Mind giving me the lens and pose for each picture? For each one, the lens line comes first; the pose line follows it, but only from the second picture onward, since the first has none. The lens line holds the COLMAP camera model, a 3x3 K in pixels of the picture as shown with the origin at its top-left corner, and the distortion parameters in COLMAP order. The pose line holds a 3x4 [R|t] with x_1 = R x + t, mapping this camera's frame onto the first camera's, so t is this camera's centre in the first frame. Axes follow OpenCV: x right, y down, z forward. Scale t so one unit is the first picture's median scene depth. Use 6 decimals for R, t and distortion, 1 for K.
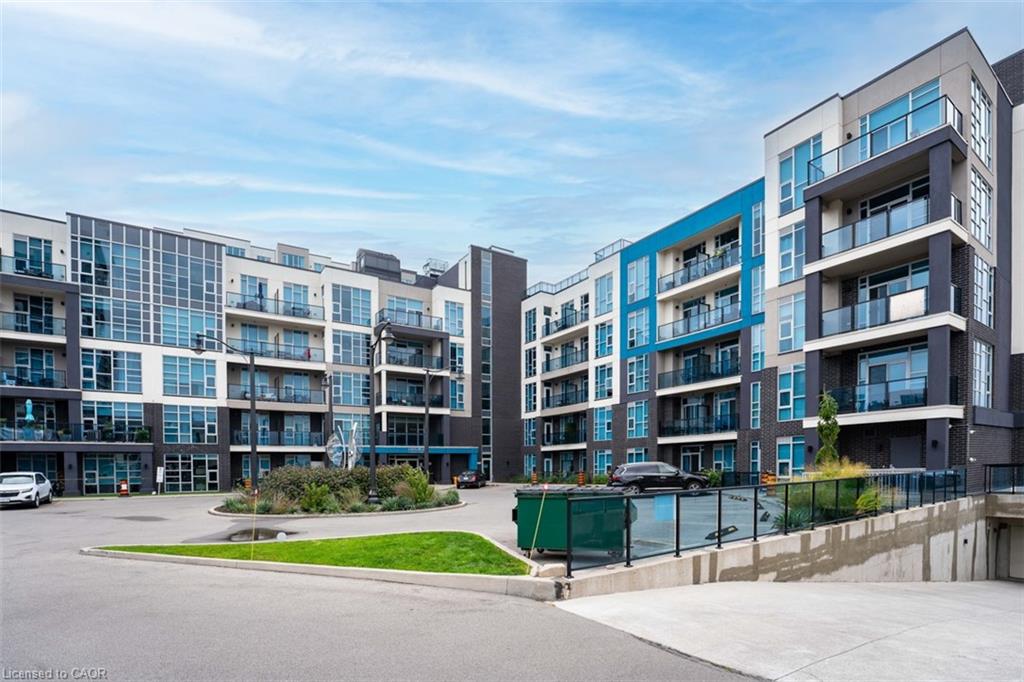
lens RADIAL K [[487.1, 0, 507.7], [0, 487.1, 479.2], [0, 0, 1]] dist [0.002952, 0.000433]
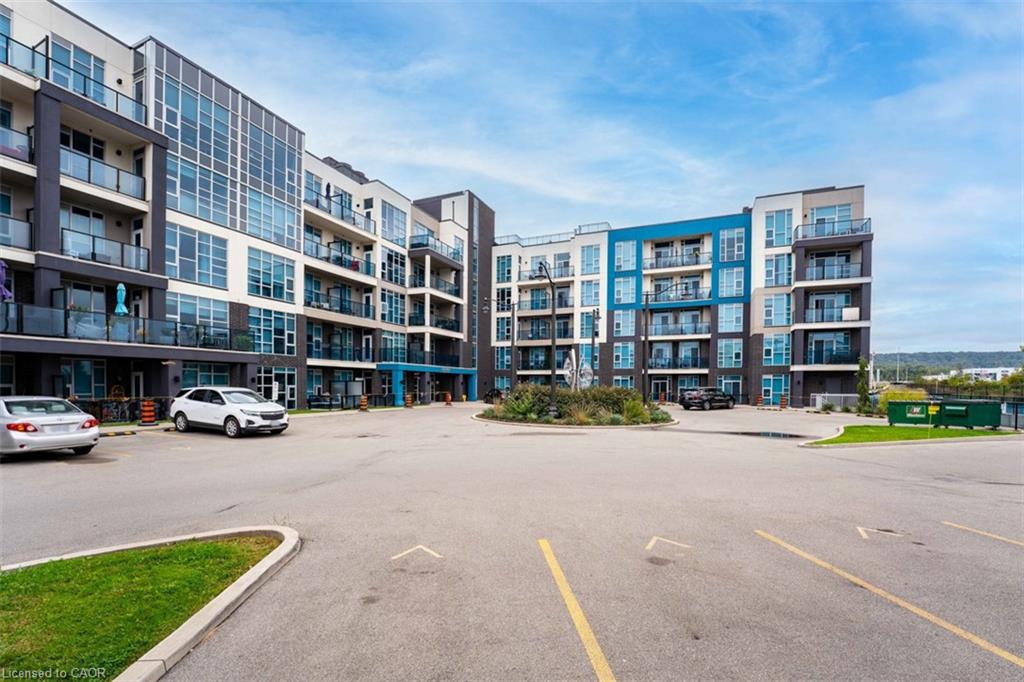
lens RADIAL K [[435.6, 0, 517.6], [0, 435.6, 396.4], [0, 0, 1]] dist [-0.001631, 0.000170]
pose [[0.838419, 0.006686, 0.544985, -0.685704], [-0.005209, 0.999977, -0.004254, 0.001803], [-0.545001, 0.000728, 0.838435, 0.122433]]
